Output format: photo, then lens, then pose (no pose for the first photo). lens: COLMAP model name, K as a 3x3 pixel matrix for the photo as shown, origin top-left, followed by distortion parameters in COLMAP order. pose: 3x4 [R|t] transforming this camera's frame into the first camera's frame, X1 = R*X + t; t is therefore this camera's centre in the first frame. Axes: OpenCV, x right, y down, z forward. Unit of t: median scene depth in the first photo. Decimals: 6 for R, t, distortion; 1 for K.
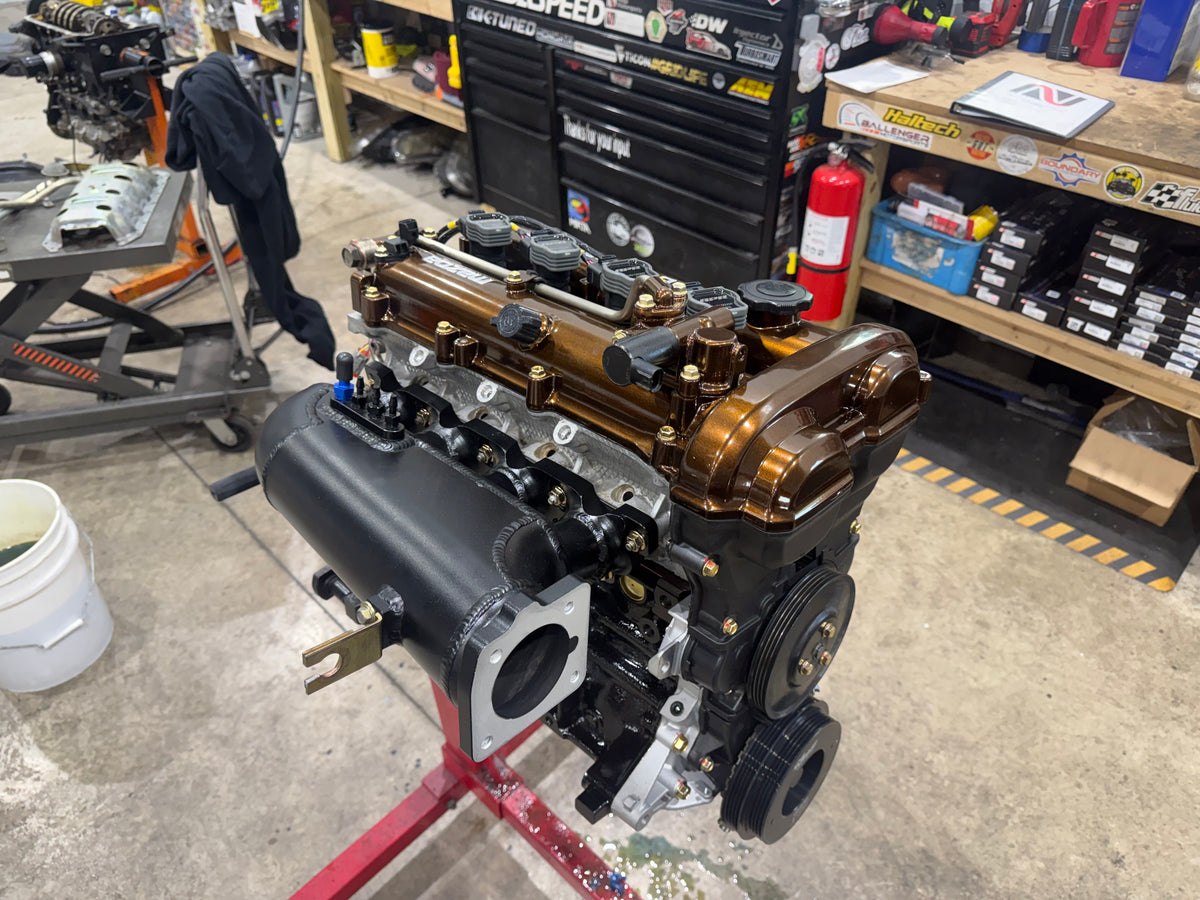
lens RADIAL K [[884.0, 0, 607.2], [0, 884.0, 457.7], [0, 0, 1]] dist [-0.009854, -0.004543]
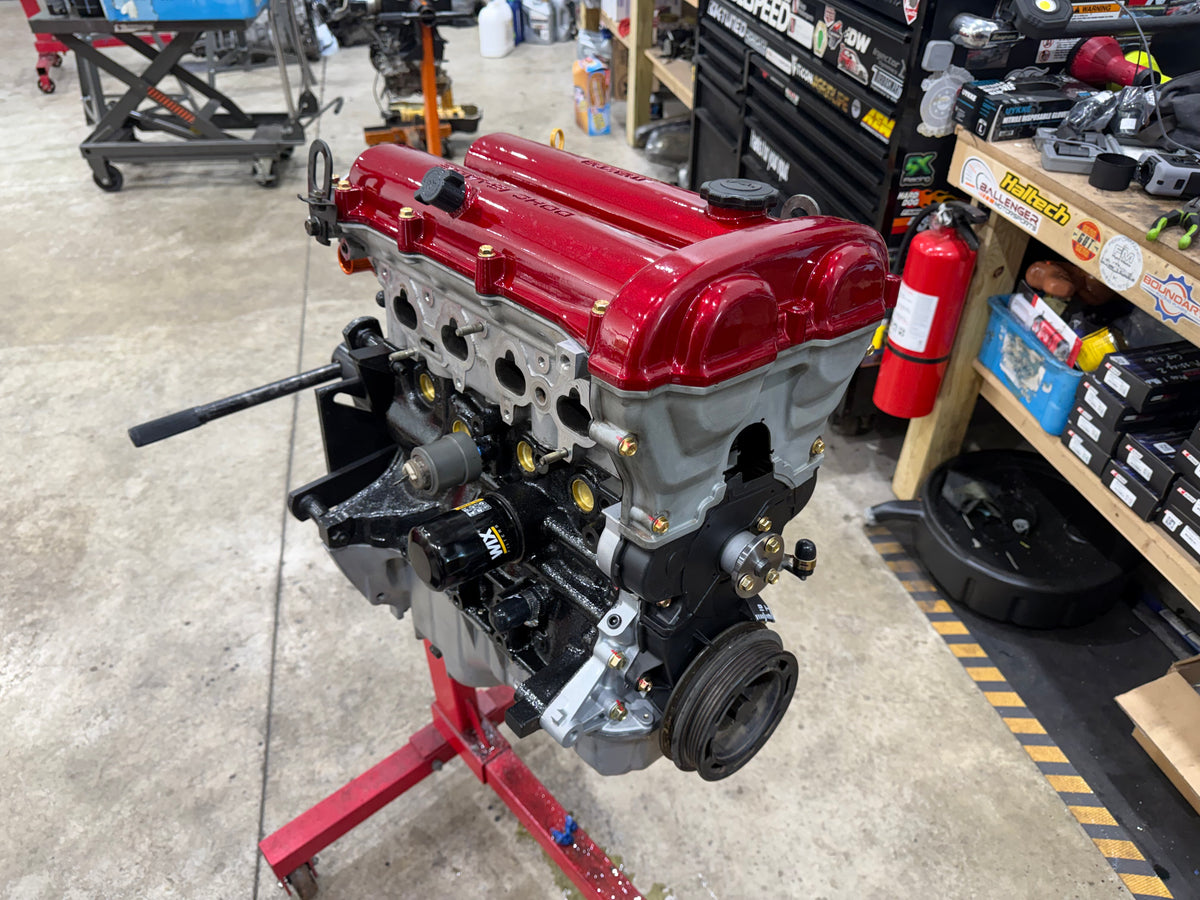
lens RADIAL K [[884.0, 0, 609.1], [0, 884.0, 455.2], [0, 0, 1]] dist [-0.009854, -0.004543]
pose [[0.844123, 0.335754, -0.418001, 0.408573], [-0.345087, 0.936917, 0.055687, -0.080765], [0.410329, 0.097240, 0.906738, 0.166946]]
